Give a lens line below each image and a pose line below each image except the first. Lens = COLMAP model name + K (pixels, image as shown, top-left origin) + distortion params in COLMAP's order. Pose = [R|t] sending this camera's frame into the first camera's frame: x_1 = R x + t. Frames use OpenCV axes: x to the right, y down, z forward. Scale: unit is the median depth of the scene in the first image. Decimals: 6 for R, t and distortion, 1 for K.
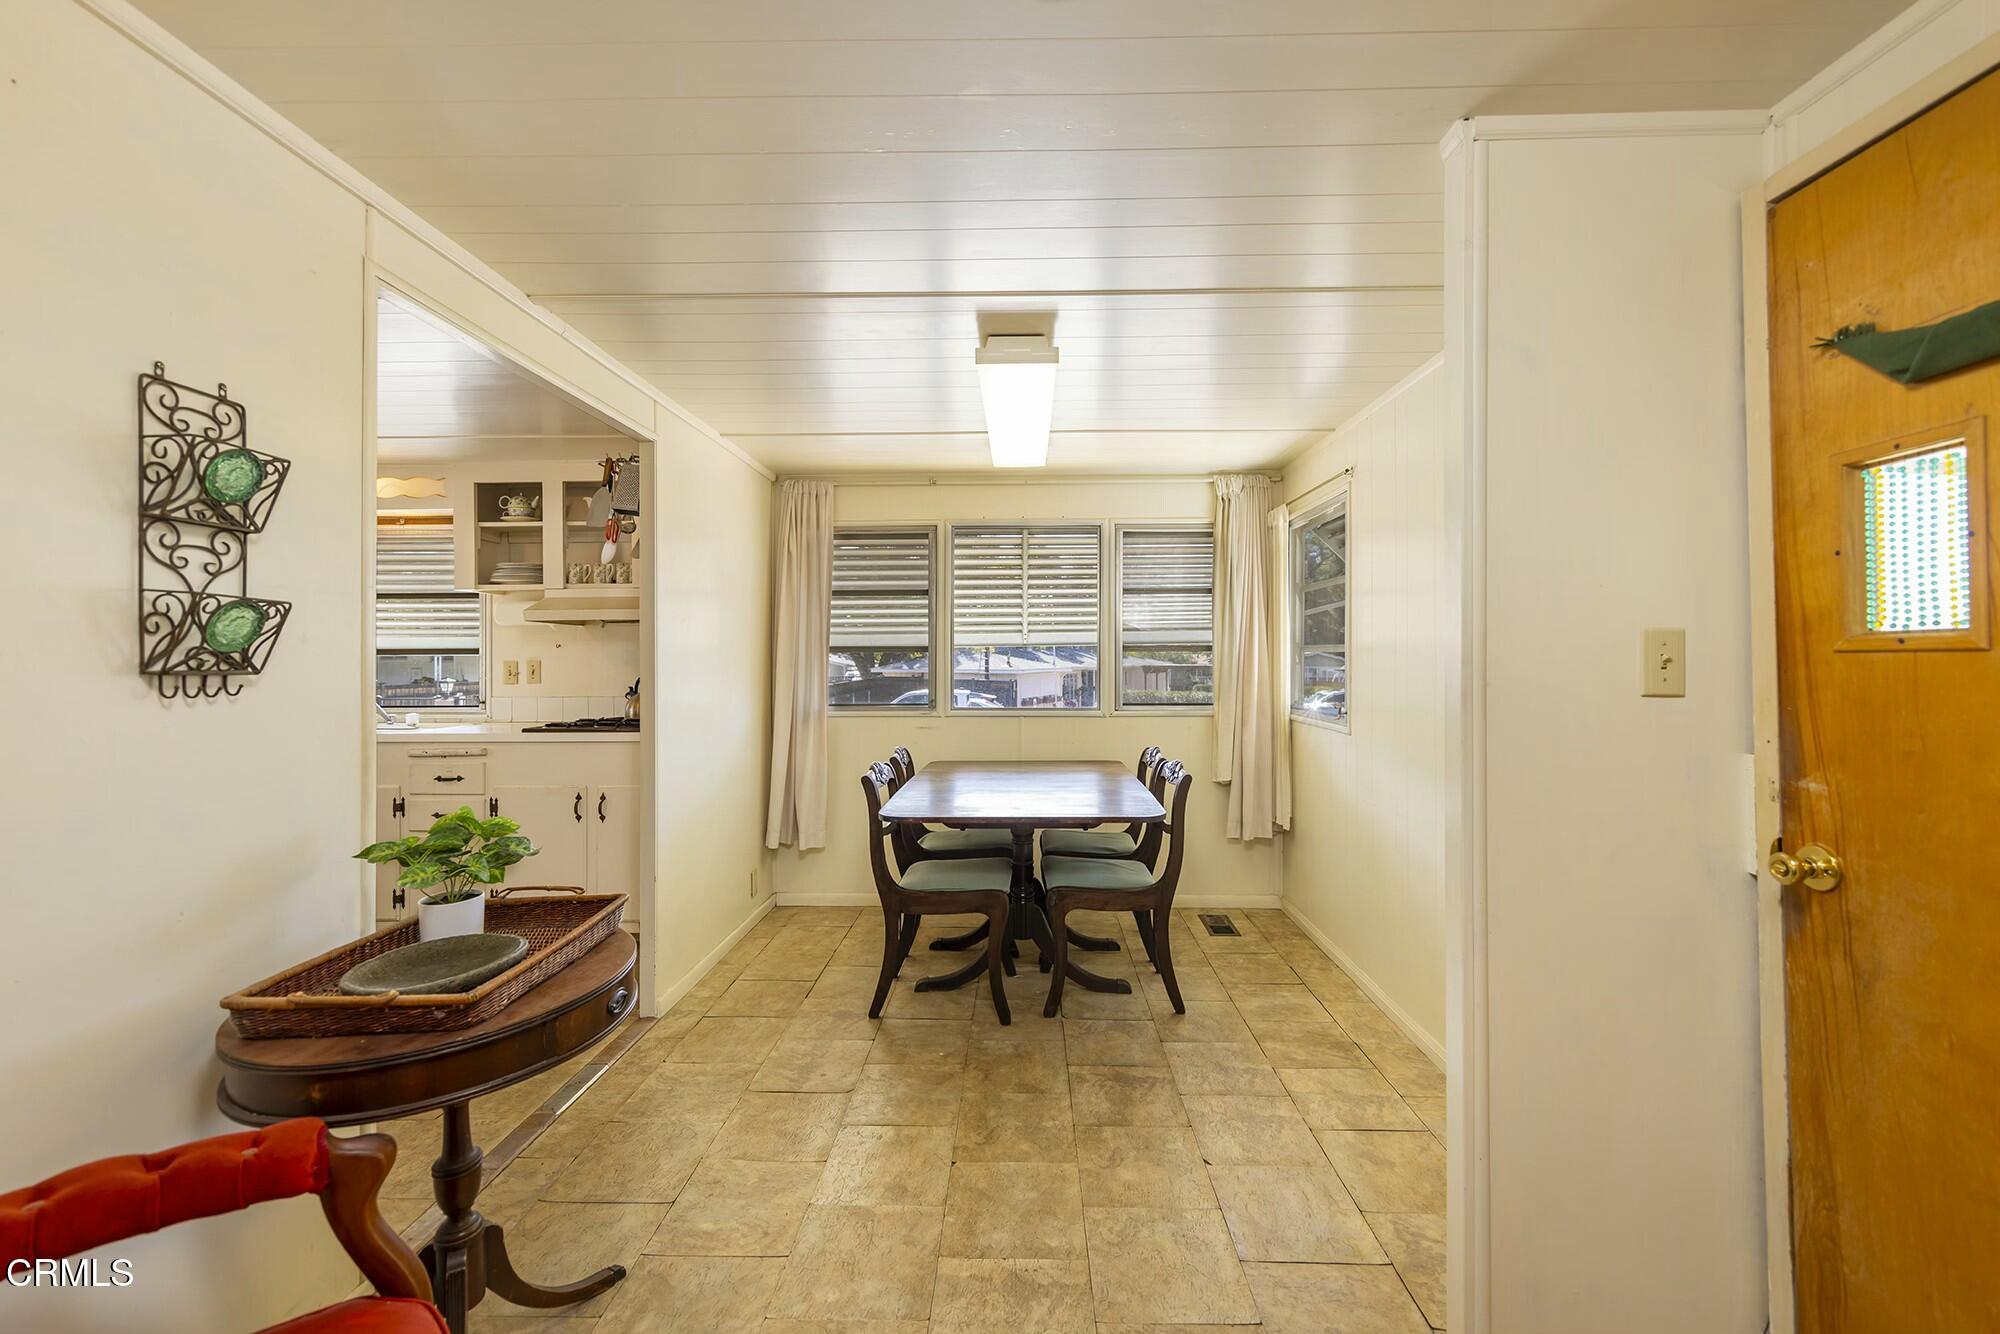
lens RADIAL K [[792.0, 0, 998.7], [0, 792.0, 669.2], [0, 0, 1]] dist [-0.000968, -0.000170]
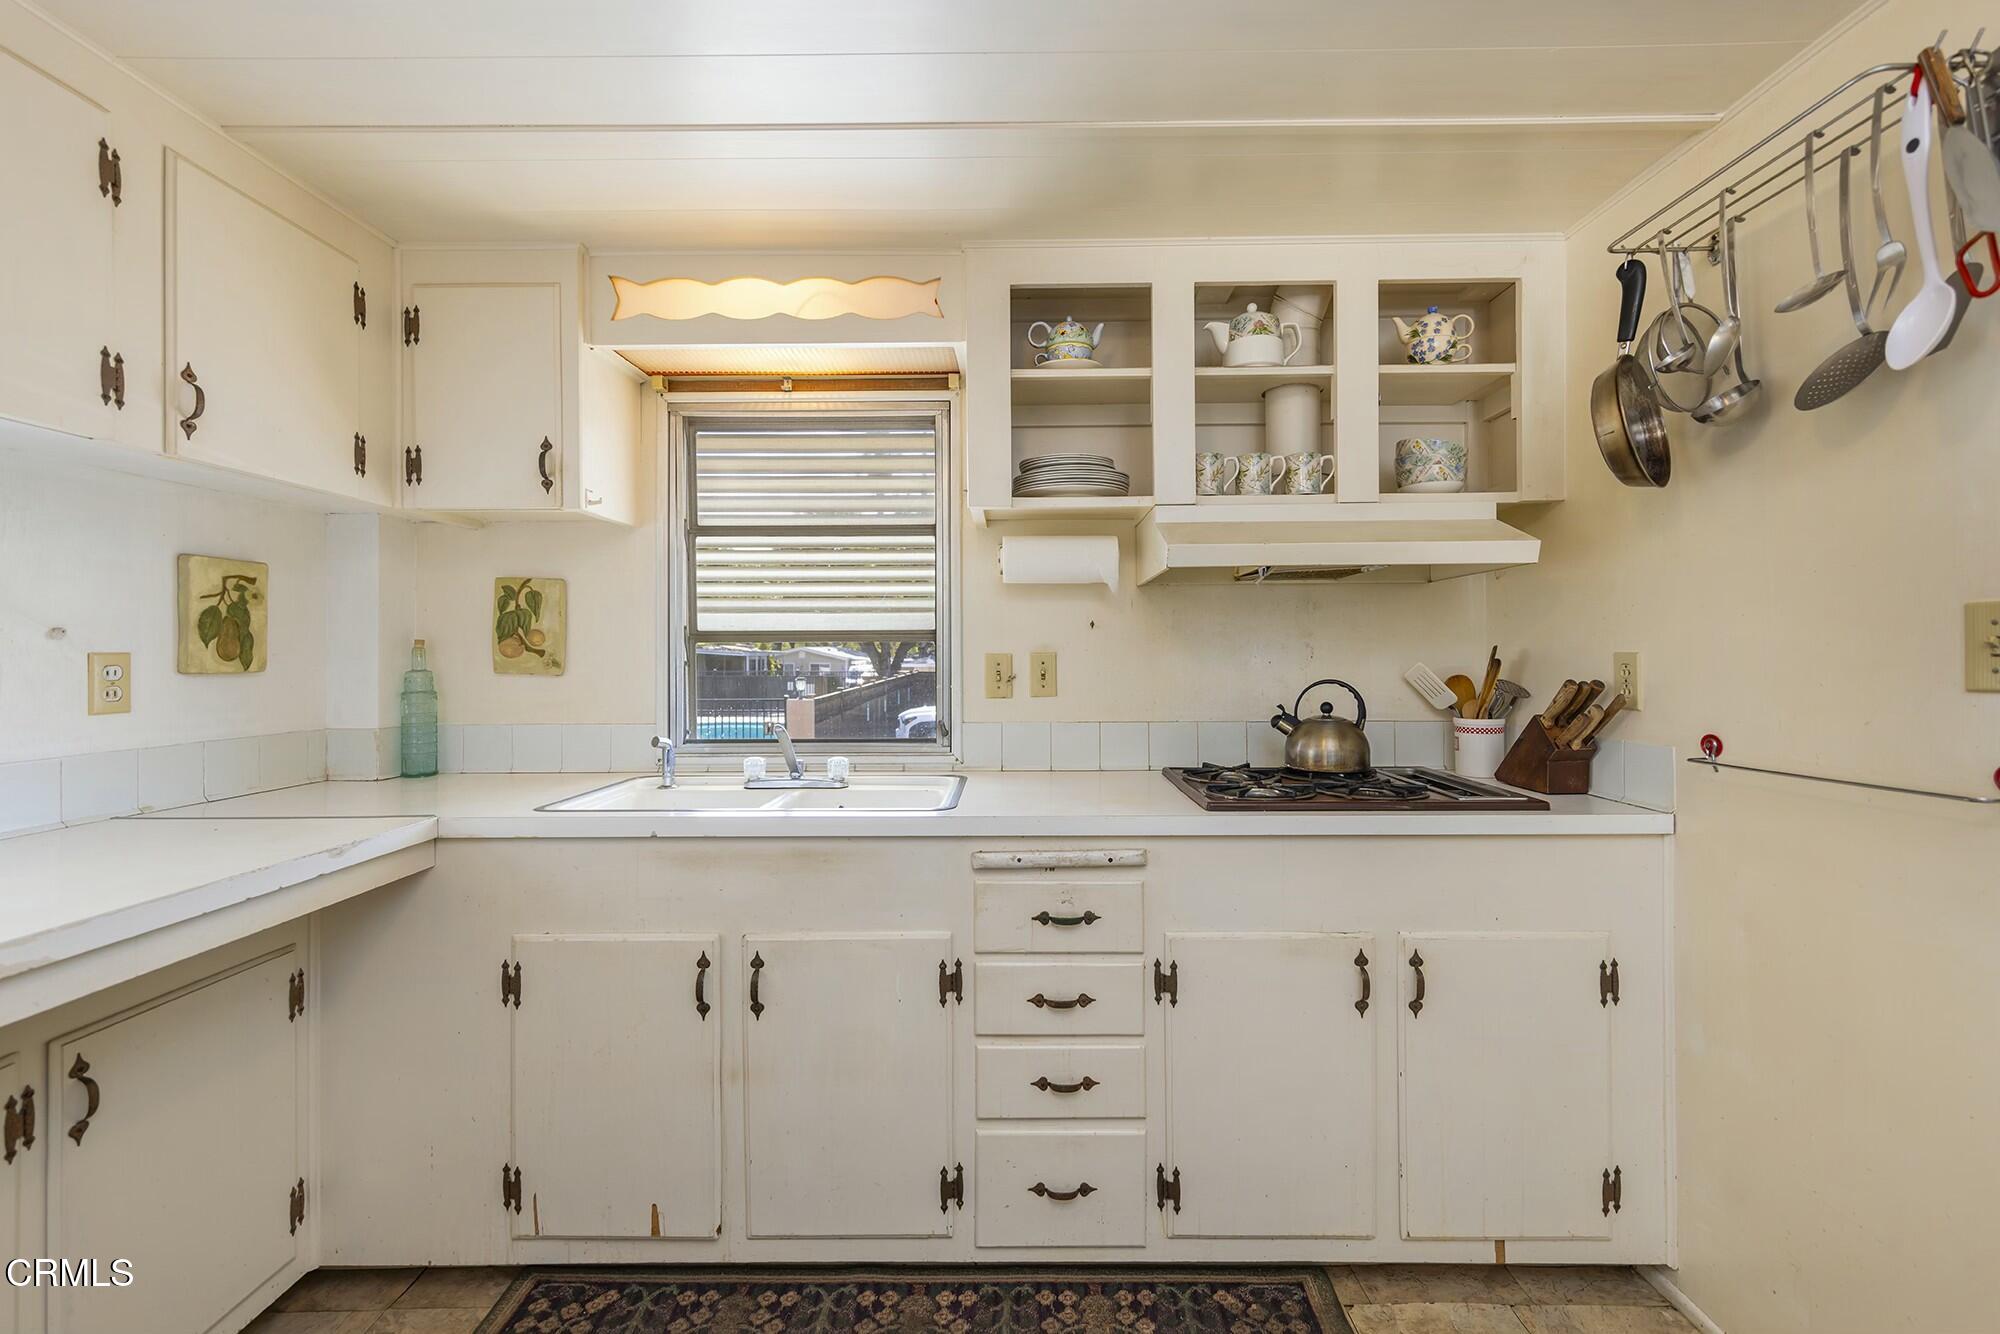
lens RADIAL K [[839.6, 0, 997.6], [0, 839.6, 662.0], [0, 0, 1]] dist [-0.001386, -0.000270]
pose [[0.999911, -0.000407, 0.013339, -0.675810], [0.000420, 0.999999, -0.000954, -0.004812], [-0.013339, 0.000959, 0.999911, 0.484450]]
